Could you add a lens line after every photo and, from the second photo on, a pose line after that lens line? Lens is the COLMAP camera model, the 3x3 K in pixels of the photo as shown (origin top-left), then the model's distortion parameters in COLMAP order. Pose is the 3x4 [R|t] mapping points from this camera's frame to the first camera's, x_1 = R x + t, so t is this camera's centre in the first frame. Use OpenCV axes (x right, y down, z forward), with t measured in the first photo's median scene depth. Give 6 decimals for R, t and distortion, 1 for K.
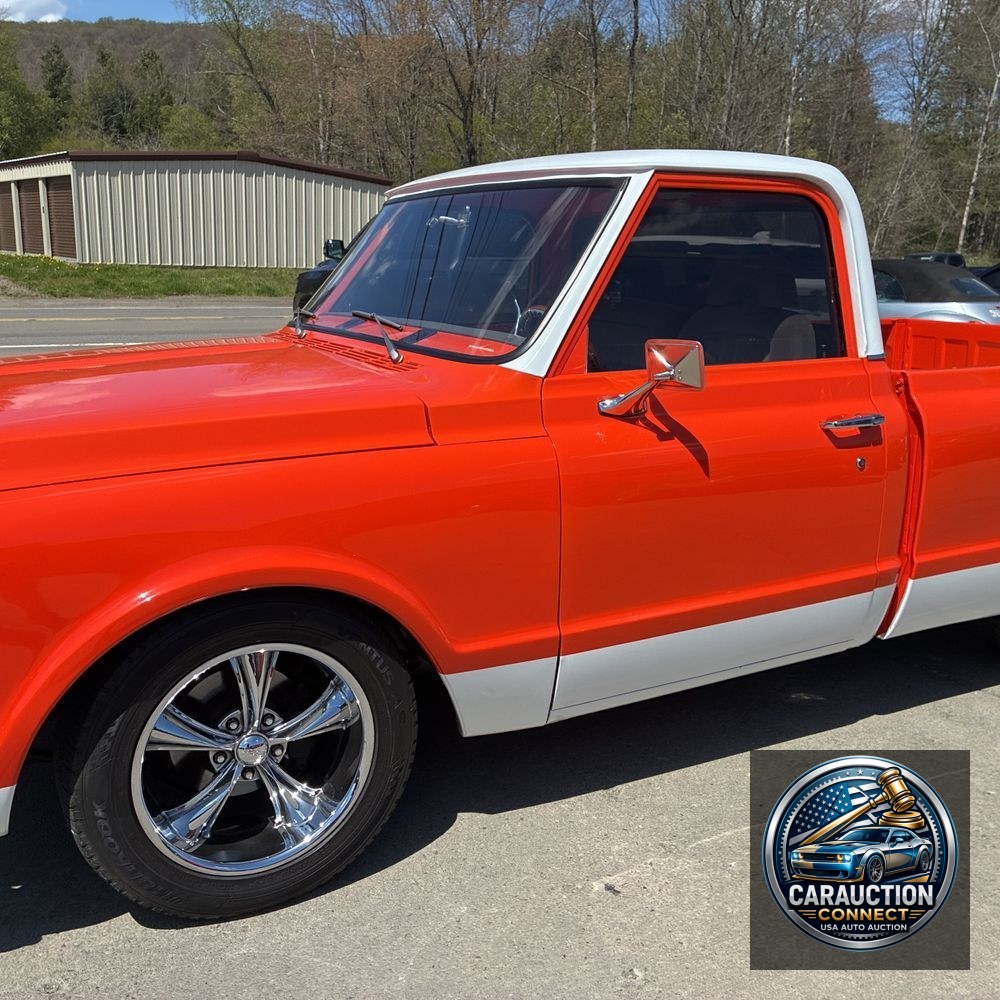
lens RADIAL K [[1013.9, 0, 475.6], [0, 1013.9, 510.9], [0, 0, 1]] dist [0.019905, 0.000000]
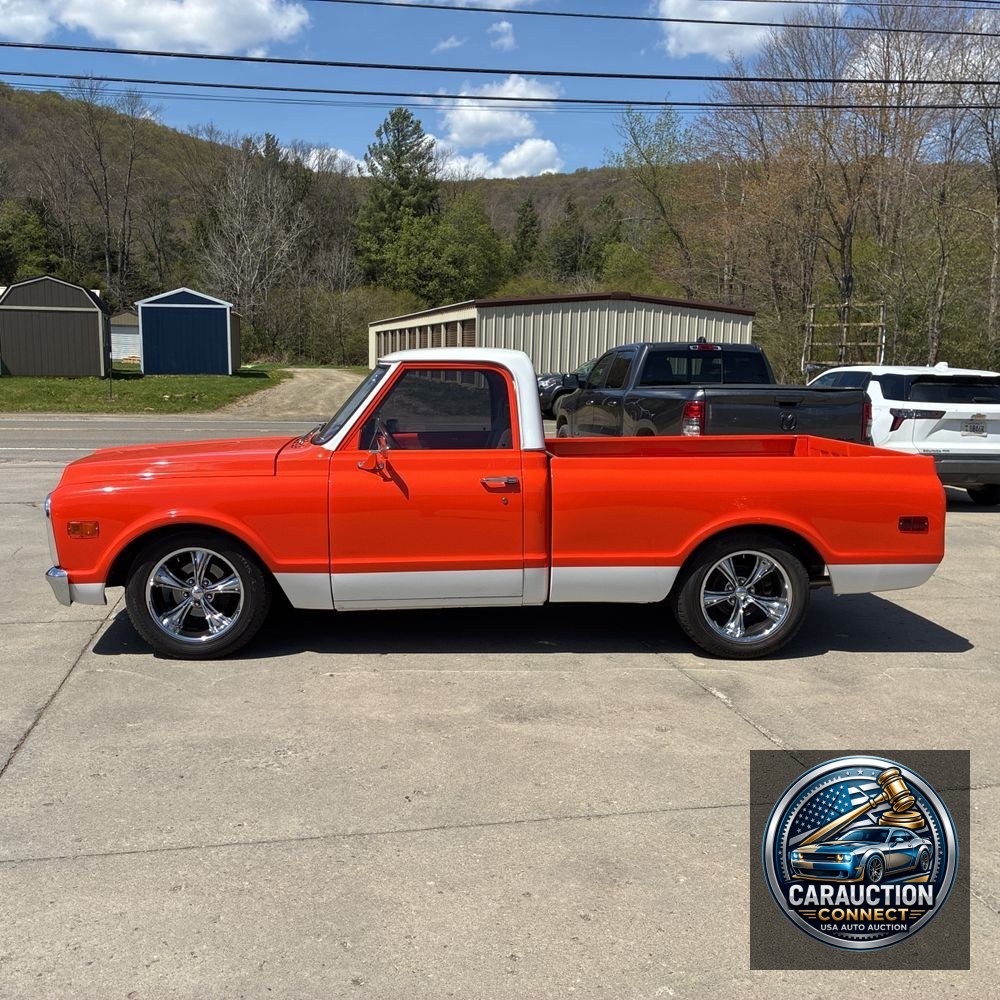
lens RADIAL K [[1013.9, 0, 488.4], [0, 1013.9, 525.4], [0, 0, 1]] dist [0.019905, 0.000000]
pose [[0.913589, 0.053466, -0.403109, 1.139271], [-0.093308, 0.992431, -0.079839, 0.160278], [0.395789, 0.110553, 0.911663, -0.811580]]
